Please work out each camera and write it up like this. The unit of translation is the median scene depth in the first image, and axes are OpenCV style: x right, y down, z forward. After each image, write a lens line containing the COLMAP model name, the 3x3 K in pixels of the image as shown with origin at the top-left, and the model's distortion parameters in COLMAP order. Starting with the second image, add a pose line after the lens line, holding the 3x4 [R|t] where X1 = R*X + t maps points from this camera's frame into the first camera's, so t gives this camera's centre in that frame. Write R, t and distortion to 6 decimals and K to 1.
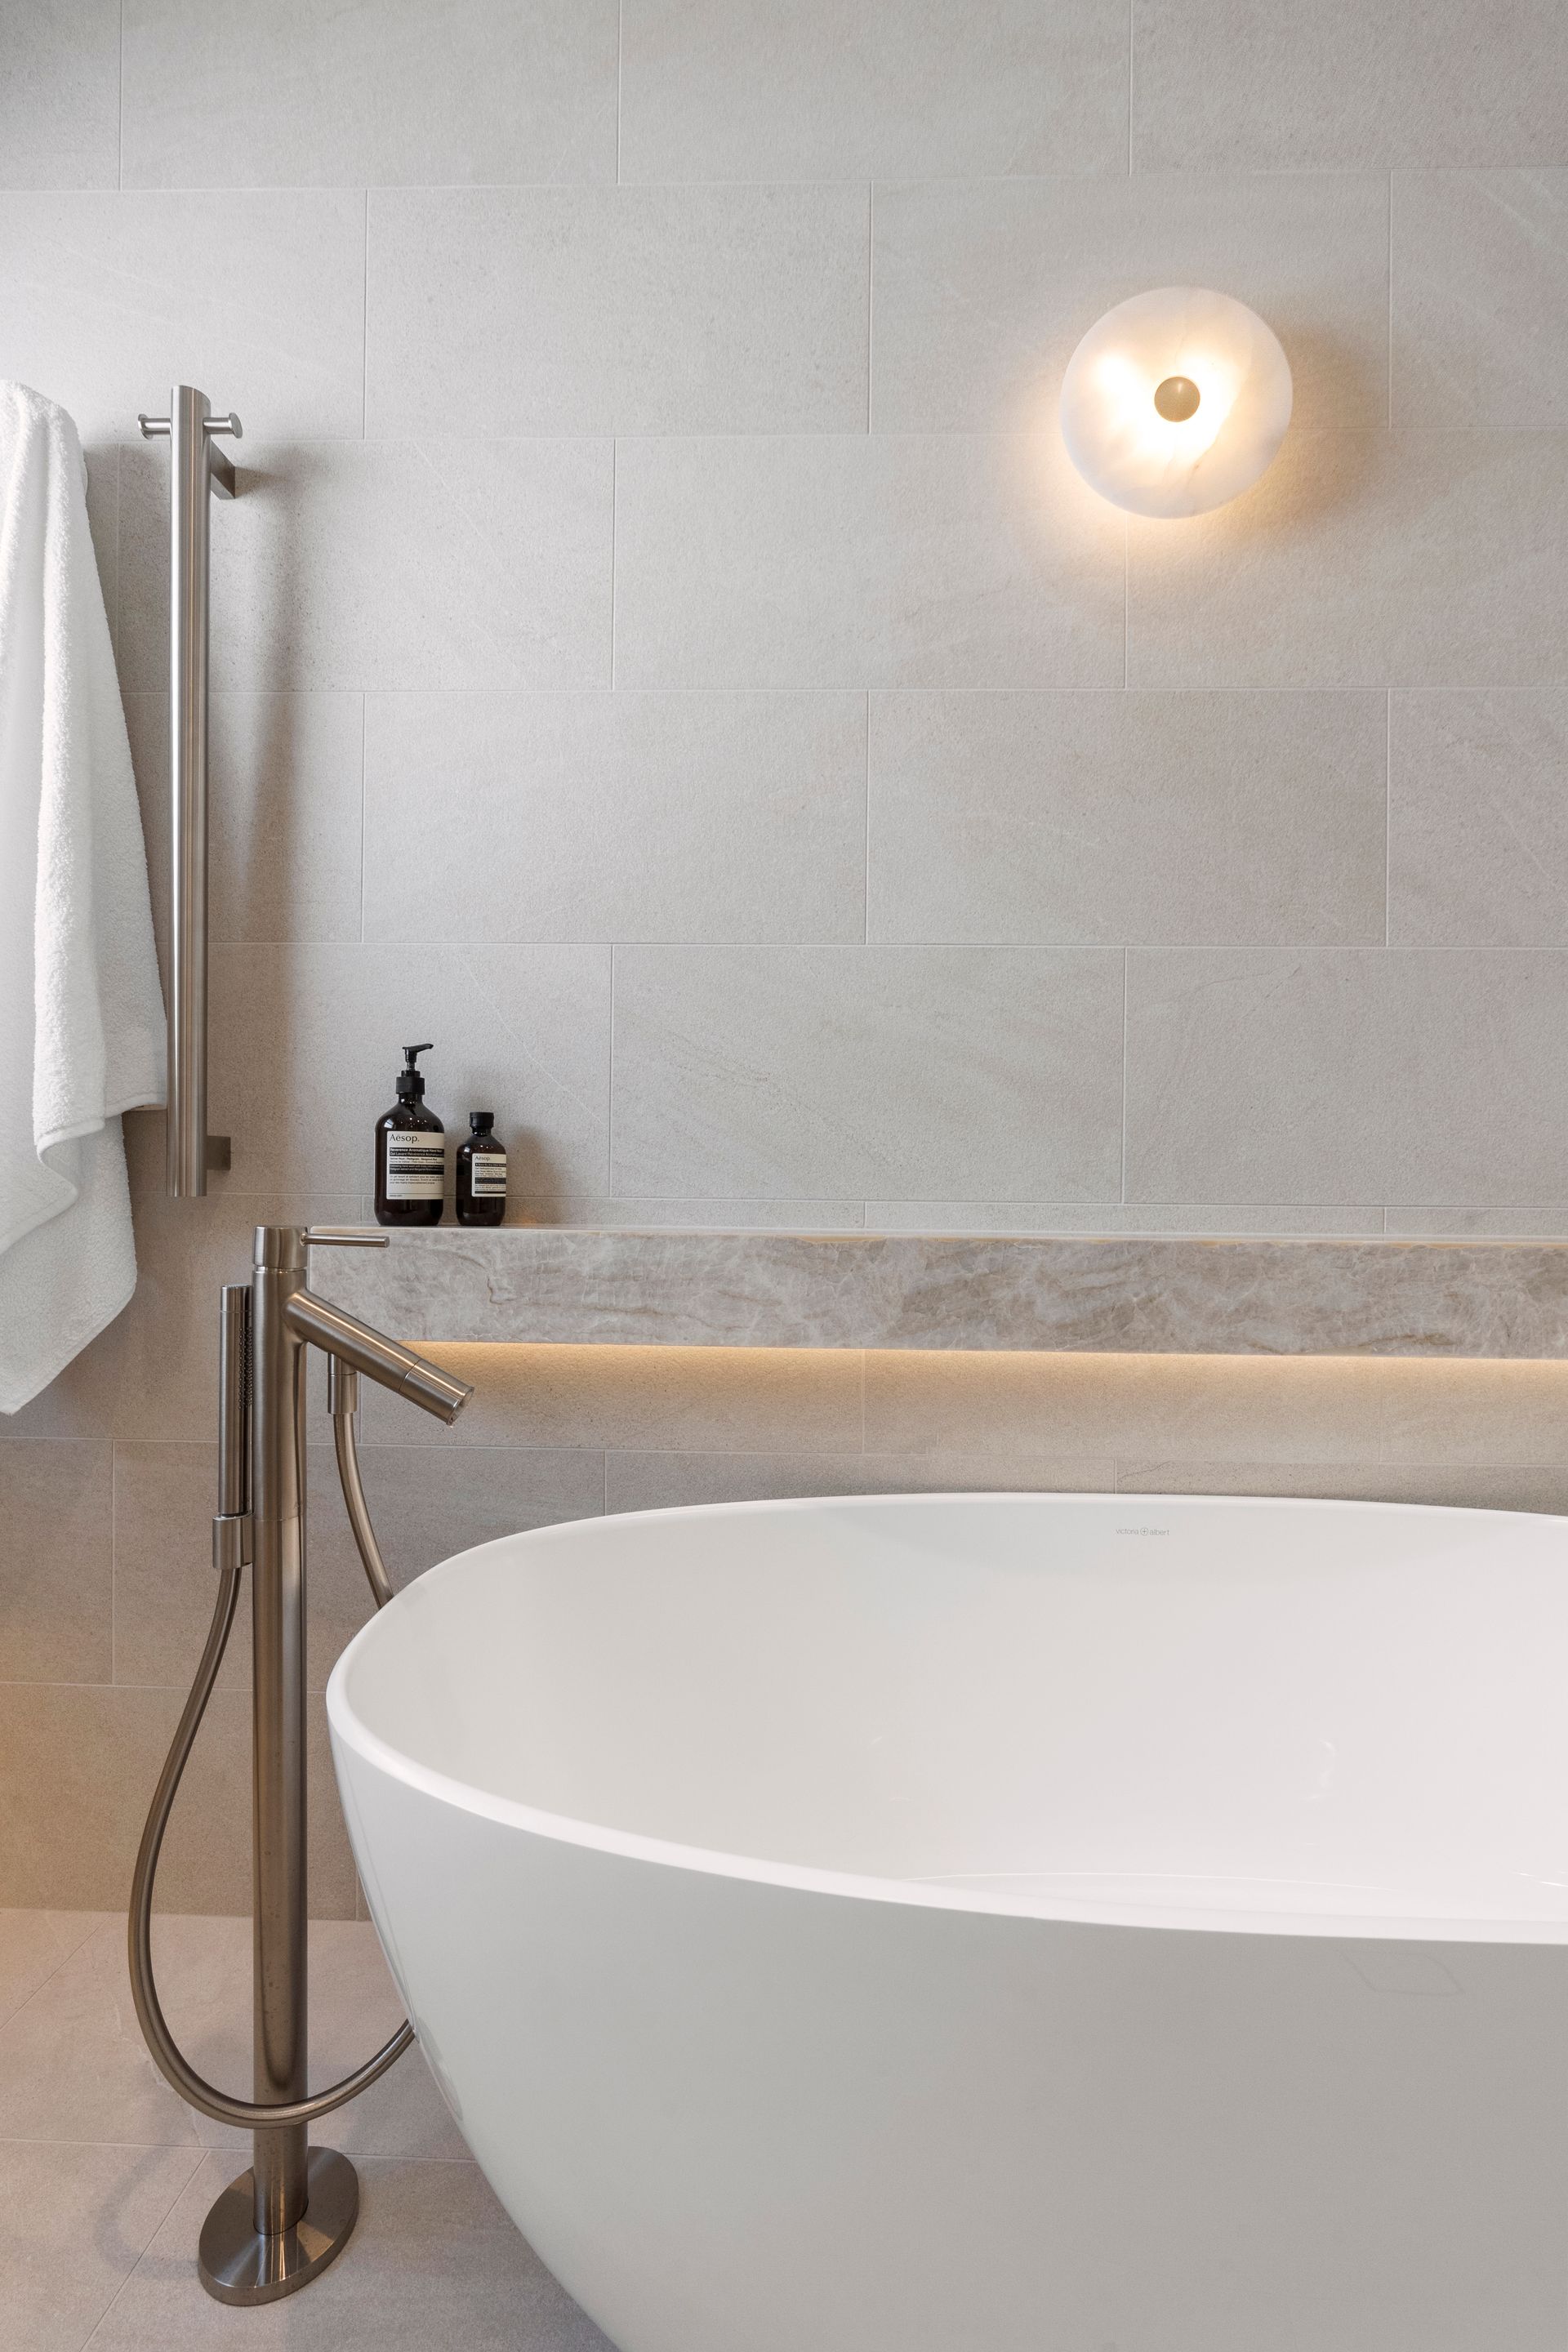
lens RADIAL K [[1053.7, 0, 793.2], [0, 1053.7, 1179.3], [0, 0, 1]] dist [-0.007555, 0.002799]
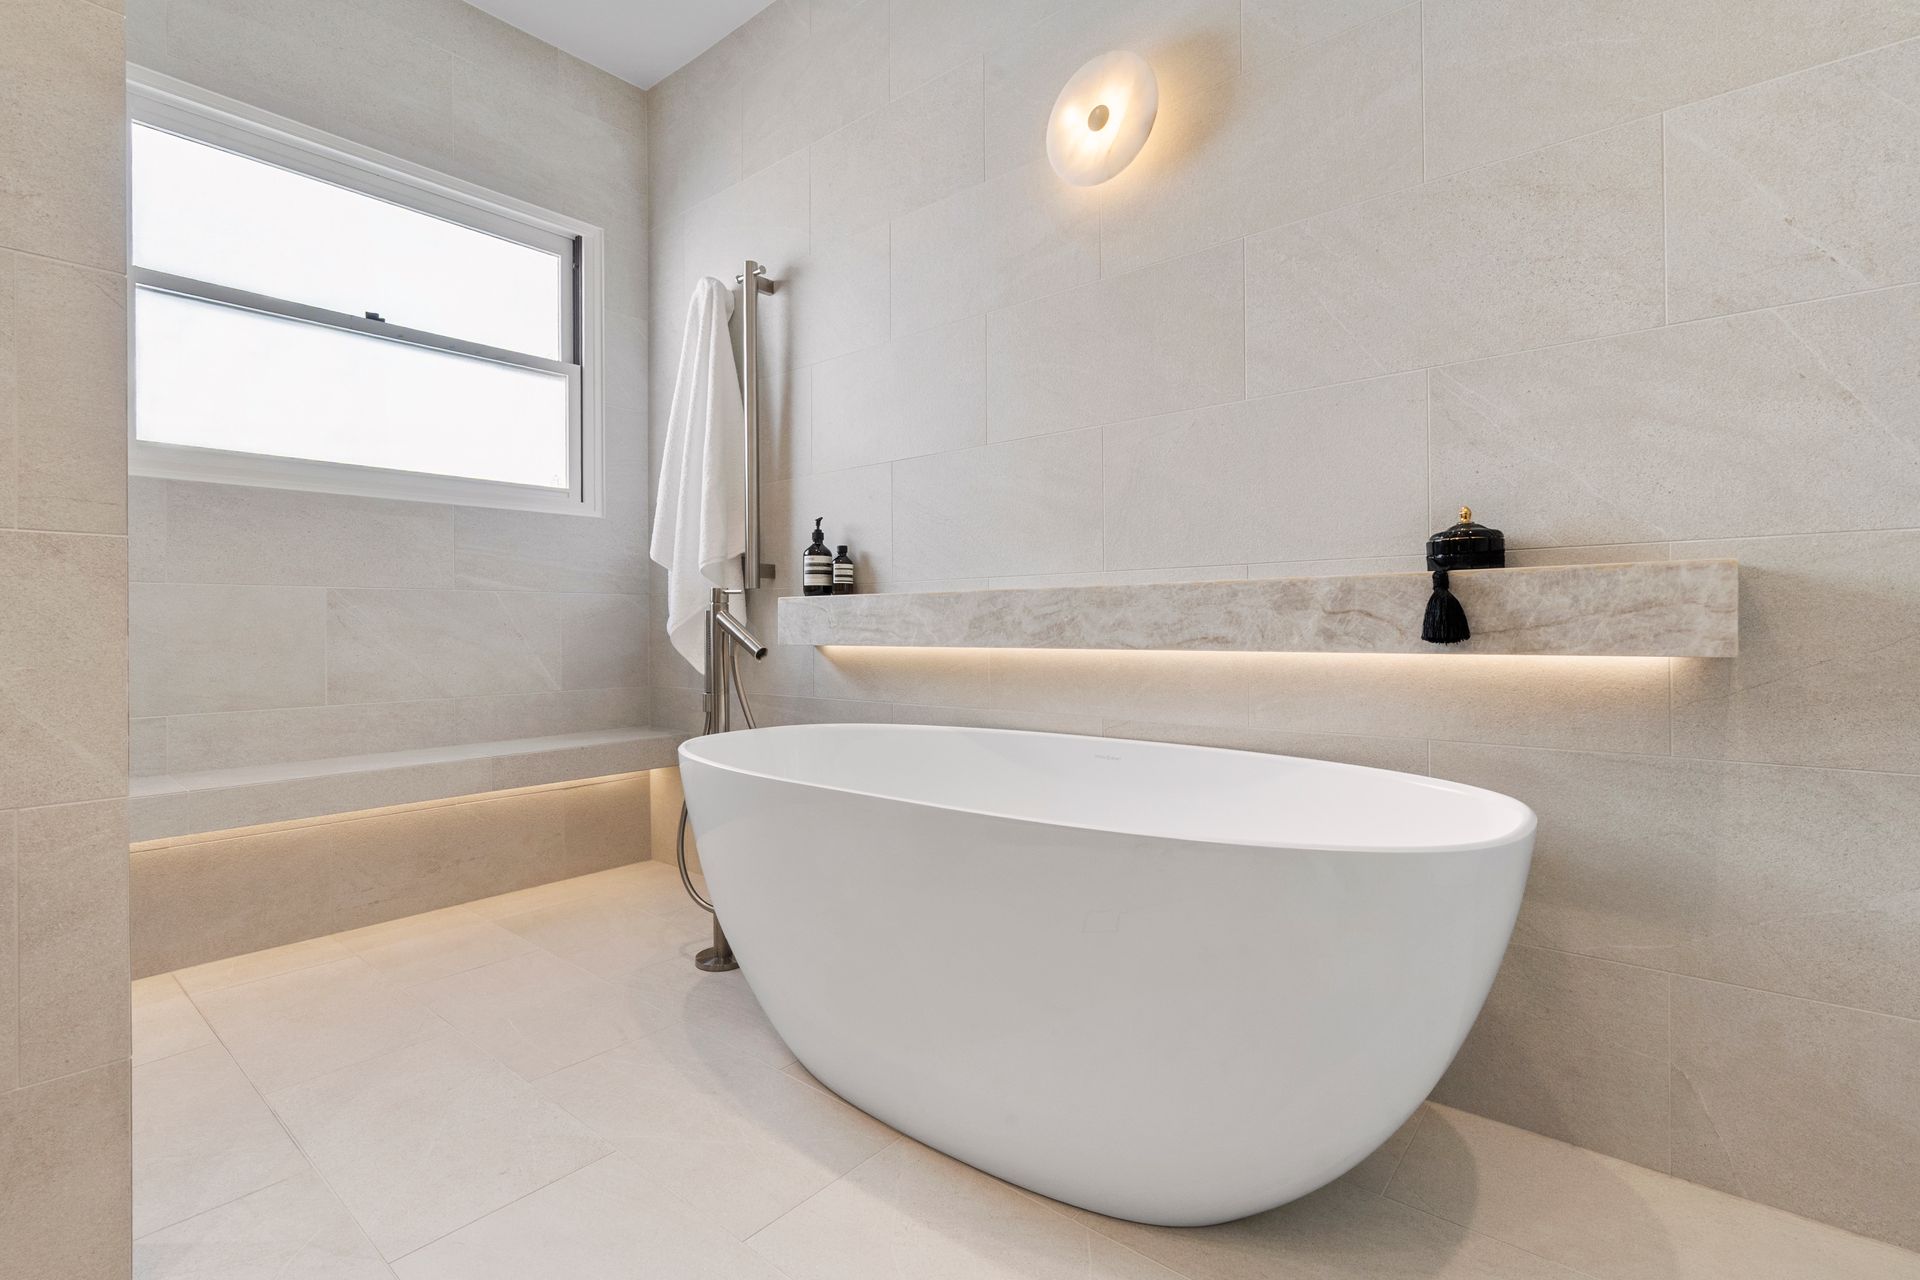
lens RADIAL K [[860.1, 0, 976.3], [0, 860.1, 625.7], [0, 0, 1]] dist [-0.007555, 0.002799]
pose [[0.796968, -0.015519, -0.603822, 1.102466], [0.008660, 0.999861, -0.014268, 0.143921], [0.603959, 0.006142, 0.796992, -0.292922]]
